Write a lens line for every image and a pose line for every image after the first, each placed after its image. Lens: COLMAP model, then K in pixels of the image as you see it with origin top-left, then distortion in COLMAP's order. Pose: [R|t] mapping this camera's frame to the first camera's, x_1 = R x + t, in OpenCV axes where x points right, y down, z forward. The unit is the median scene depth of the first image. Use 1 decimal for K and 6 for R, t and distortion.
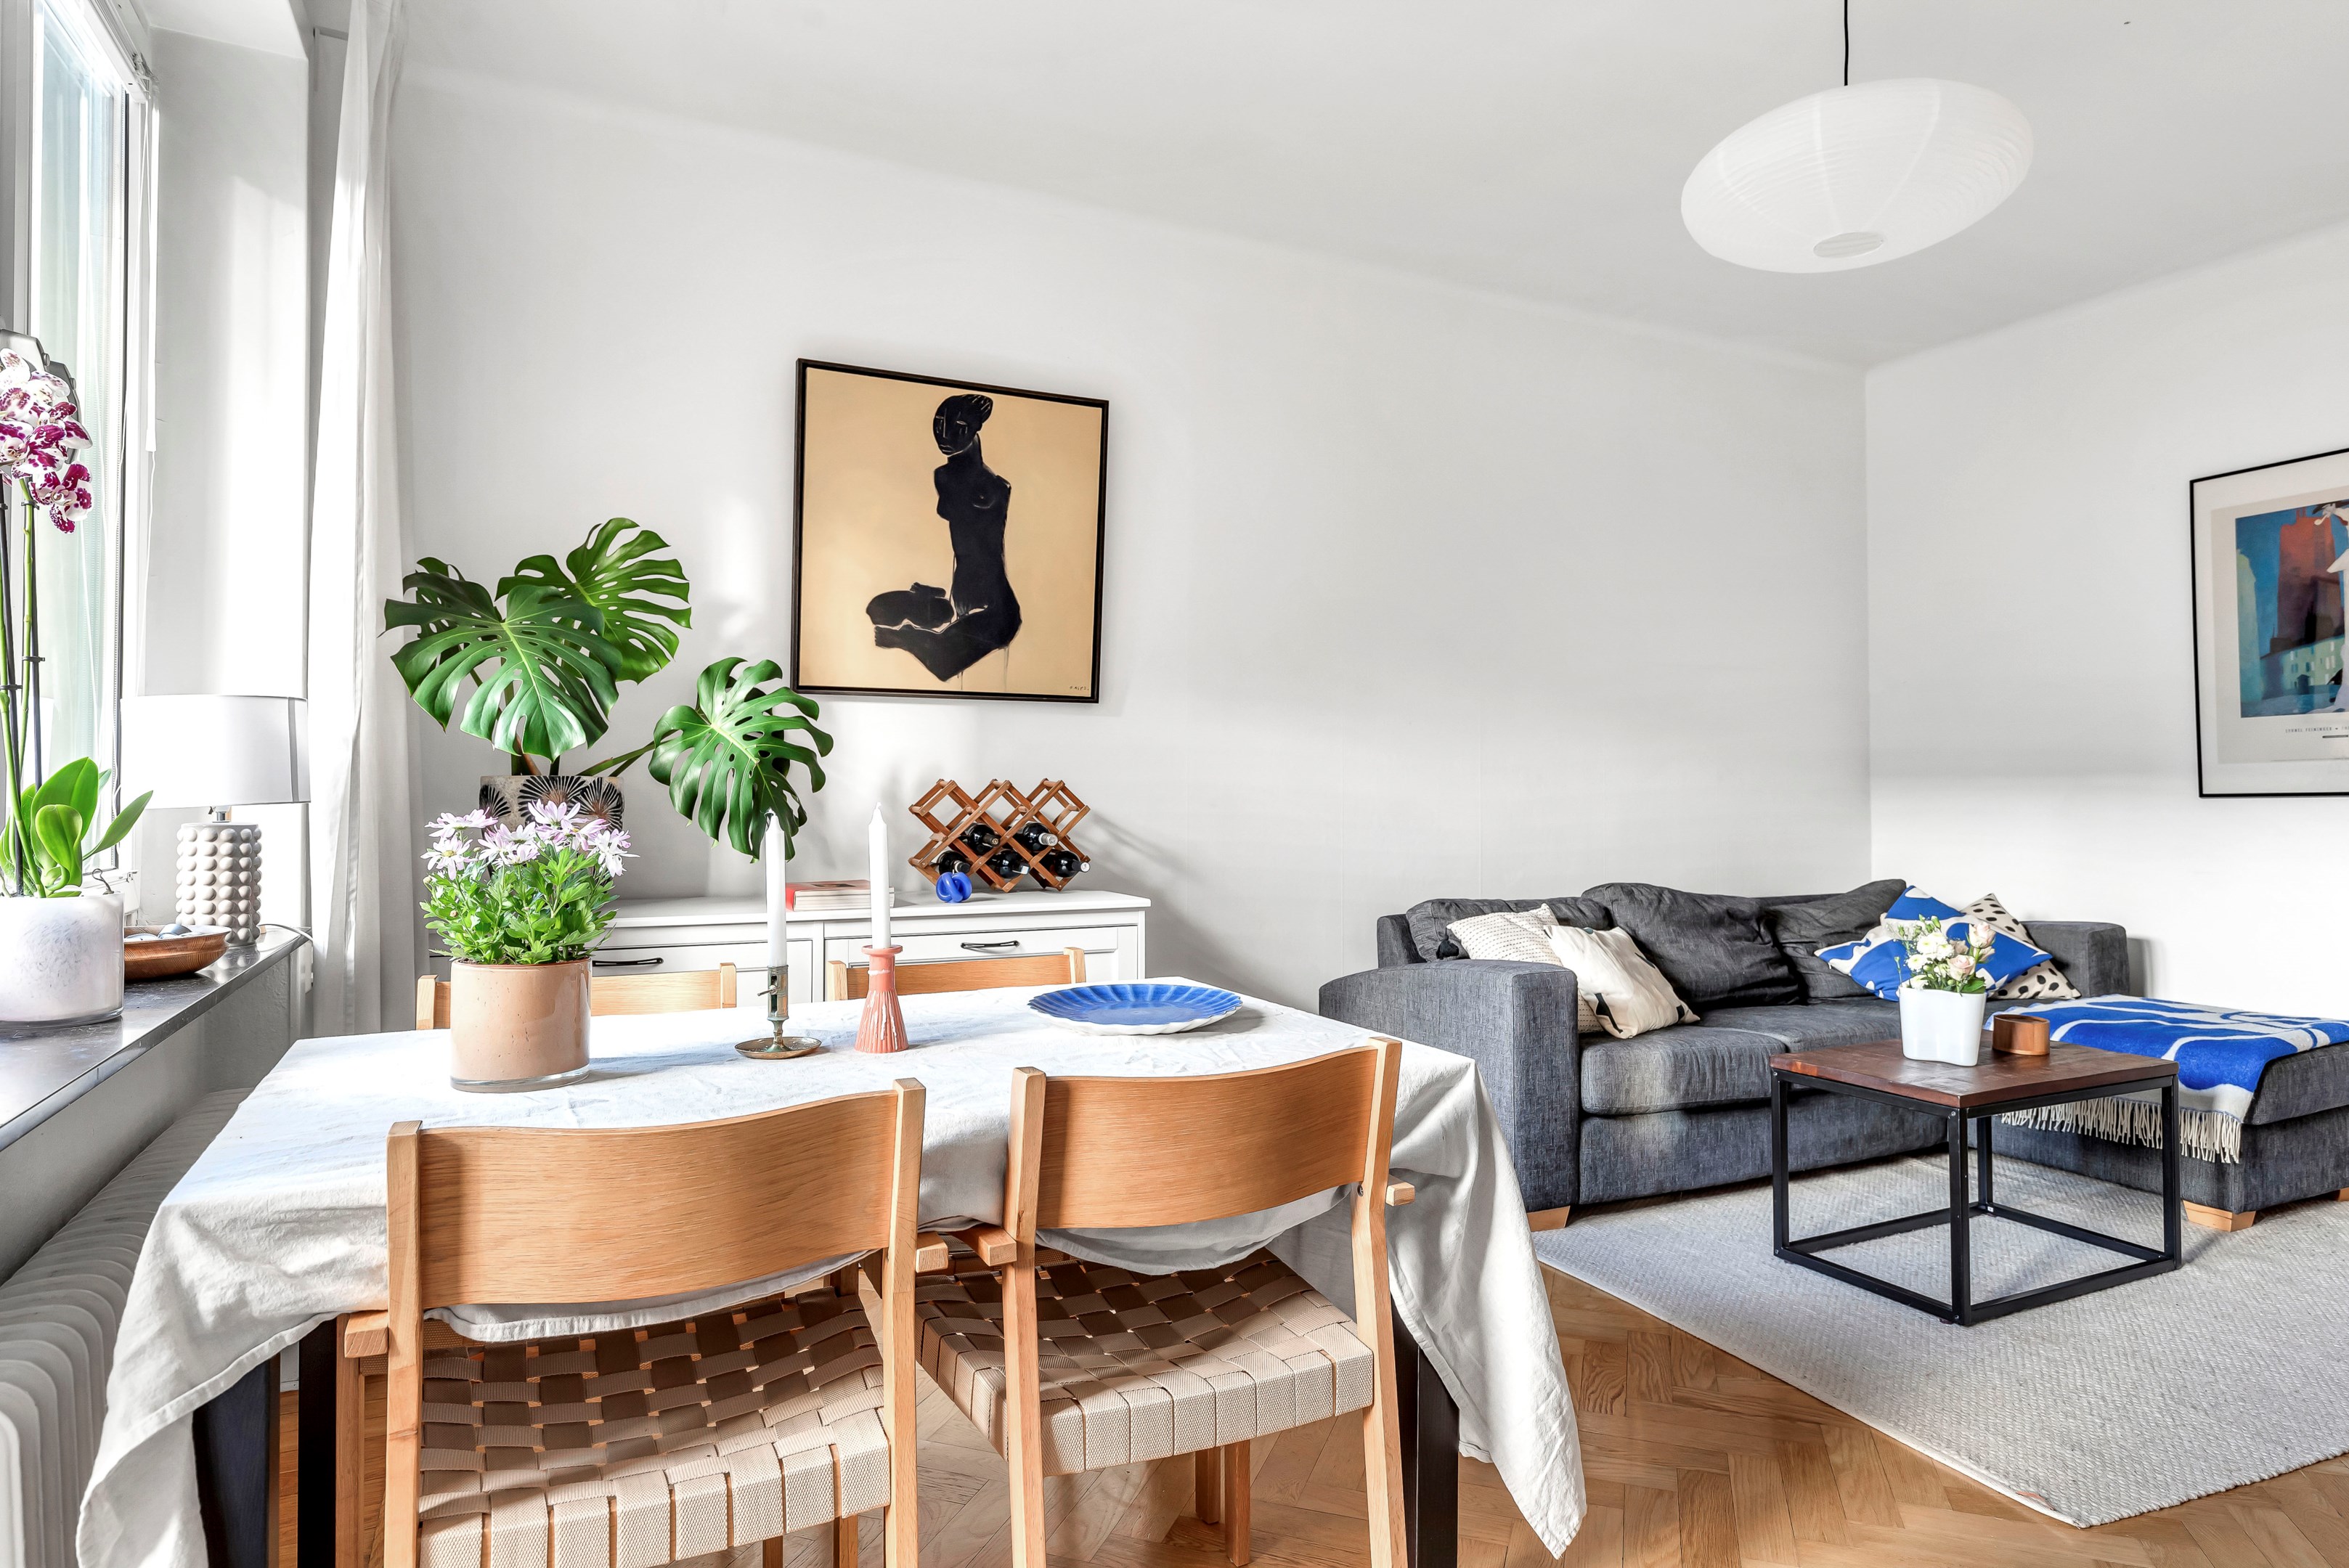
lens RADIAL K [[1359.1, 0, 1174.5], [0, 1359.1, 784.0], [0, 0, 1]] dist [0.001489, -0.001855]
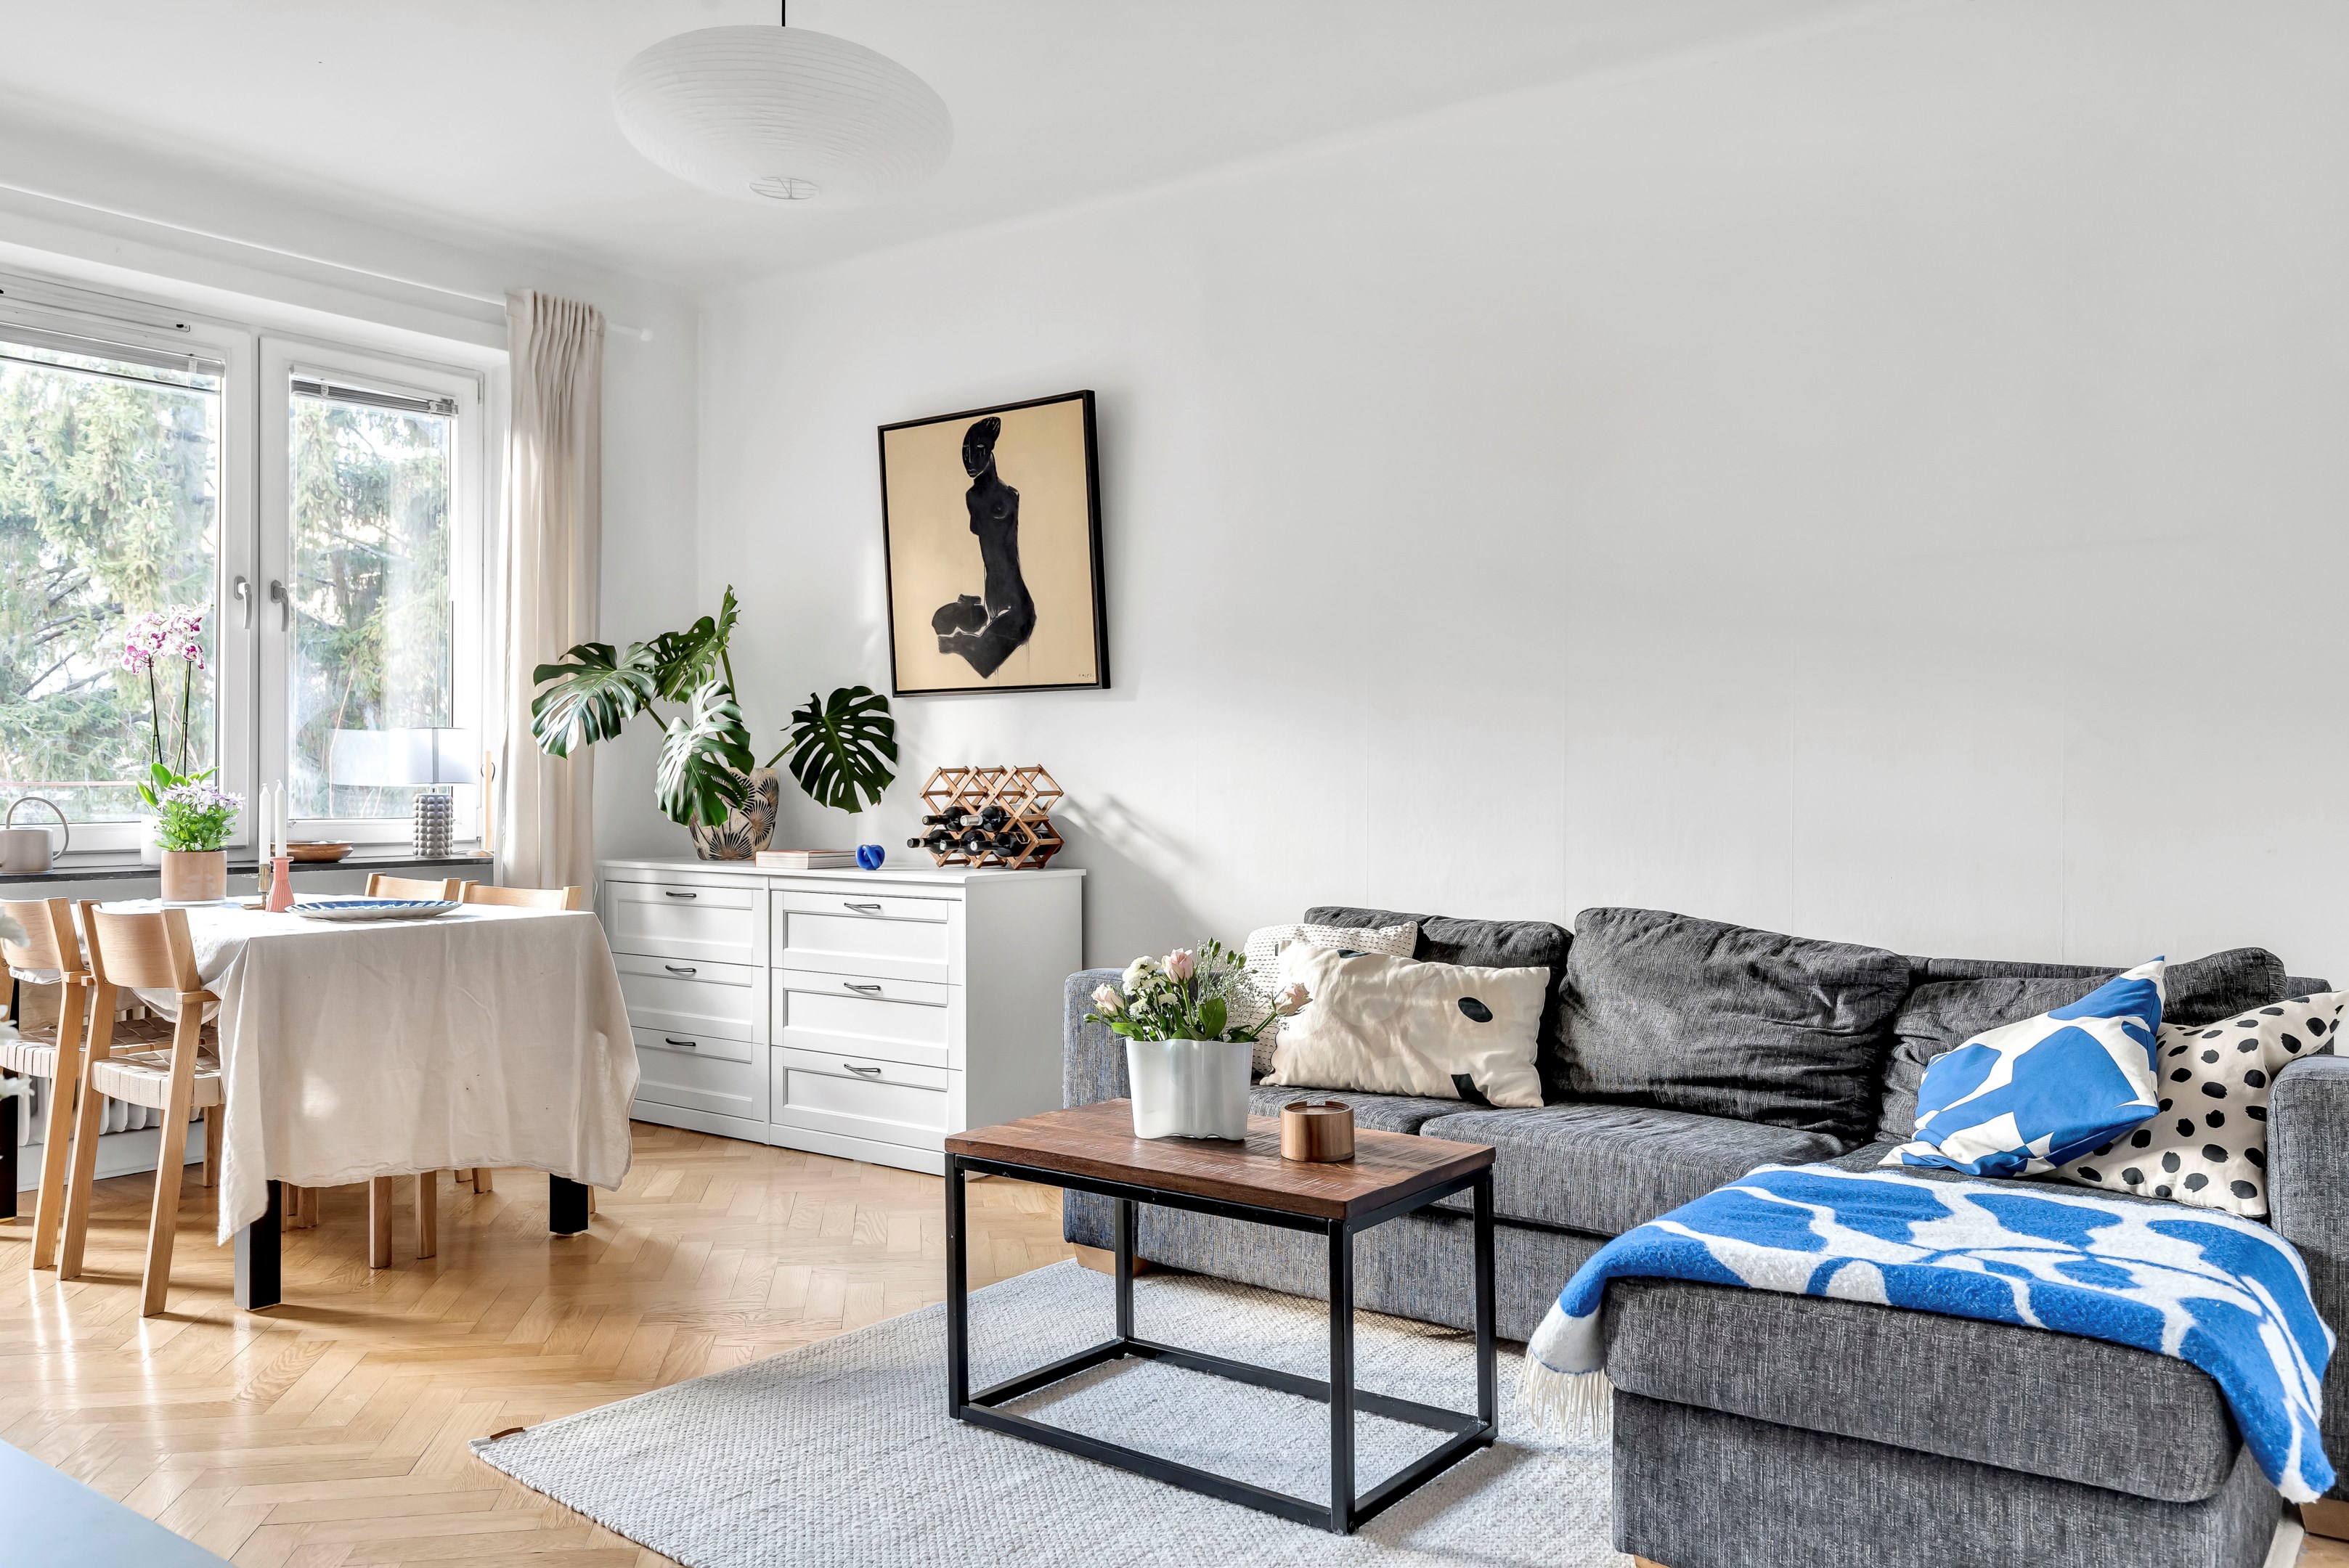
lens RADIAL K [[1746.2, 0, 1174.5], [0, 1746.2, 784.0], [0, 0, 1]] dist [0.004775, -0.000460]
pose [[0.463879, -0.000400, -0.885899, 1.124027], [0.006220, 0.999977, 0.002806, 0.007886], [0.885877, -0.006812, 0.463870, 0.448570]]
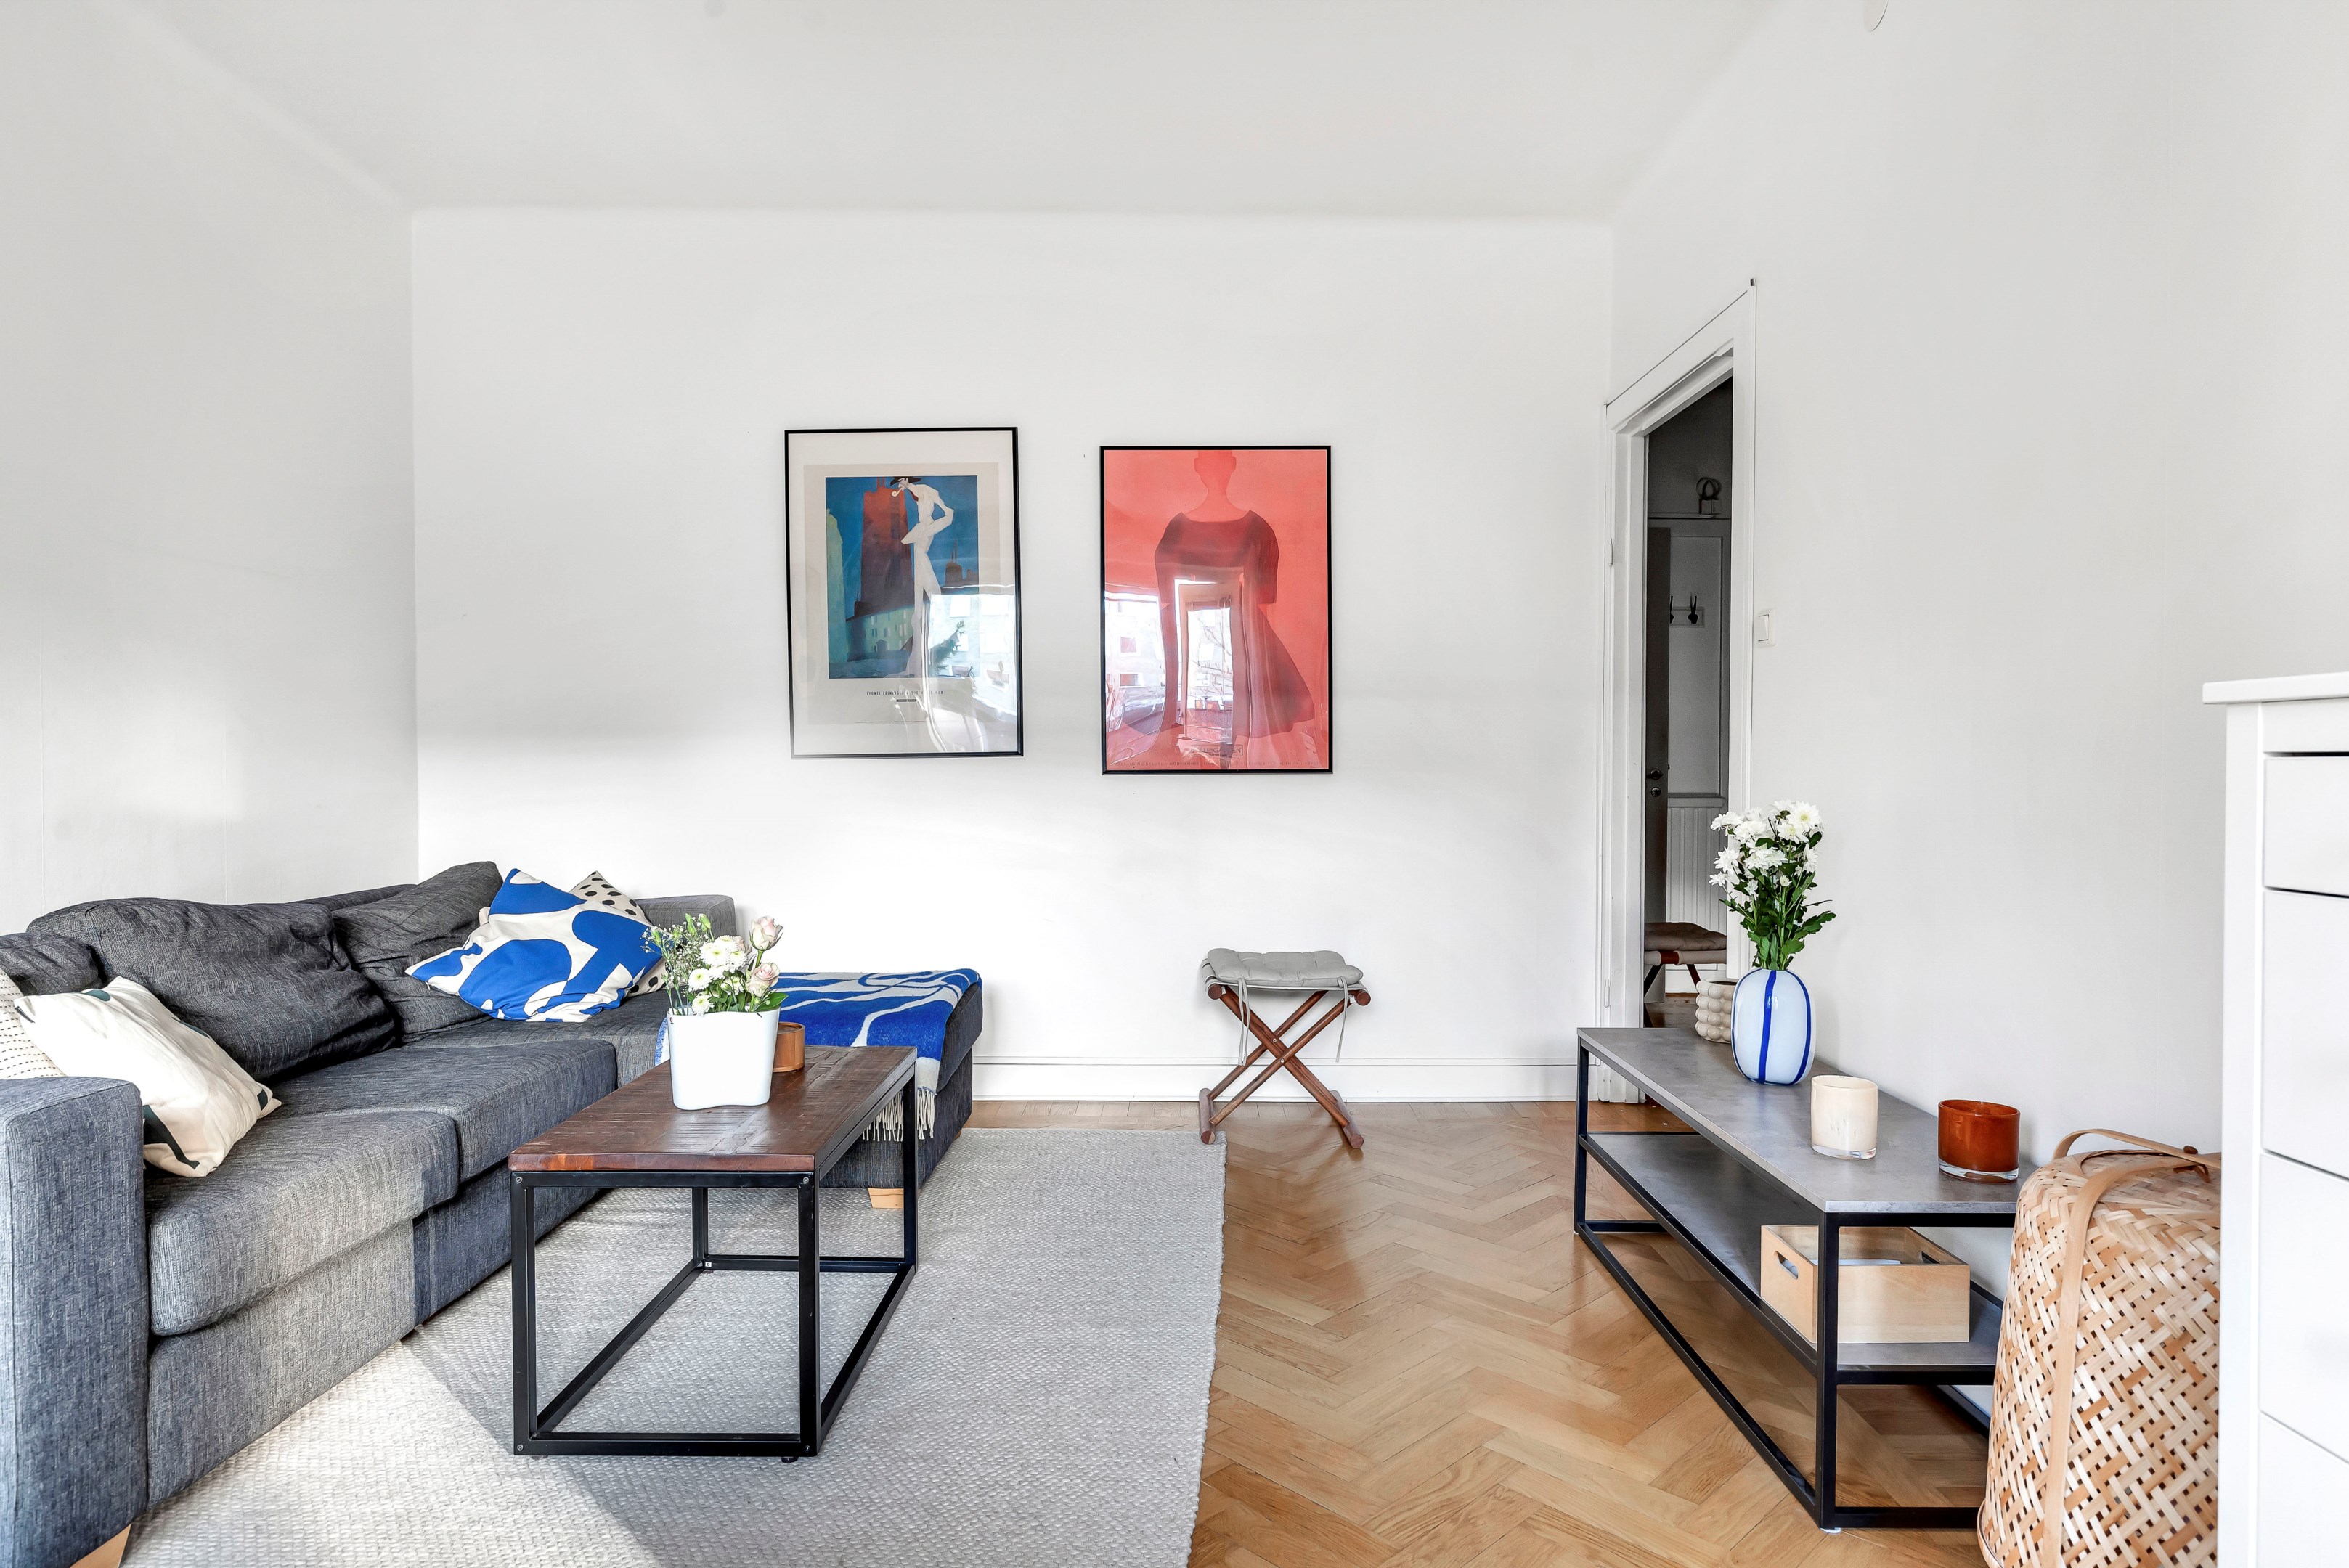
lens RADIAL K [[1359.1, 0, 1174.5], [0, 1359.1, 784.0], [0, 0, 1]] dist [0.001489, -0.001855]
pose [[0.437344, -0.015357, 0.899163, -0.003664], [-0.007796, 0.999752, 0.020867, 0.006197], [-0.899261, -0.016136, 0.437115, 0.362817]]
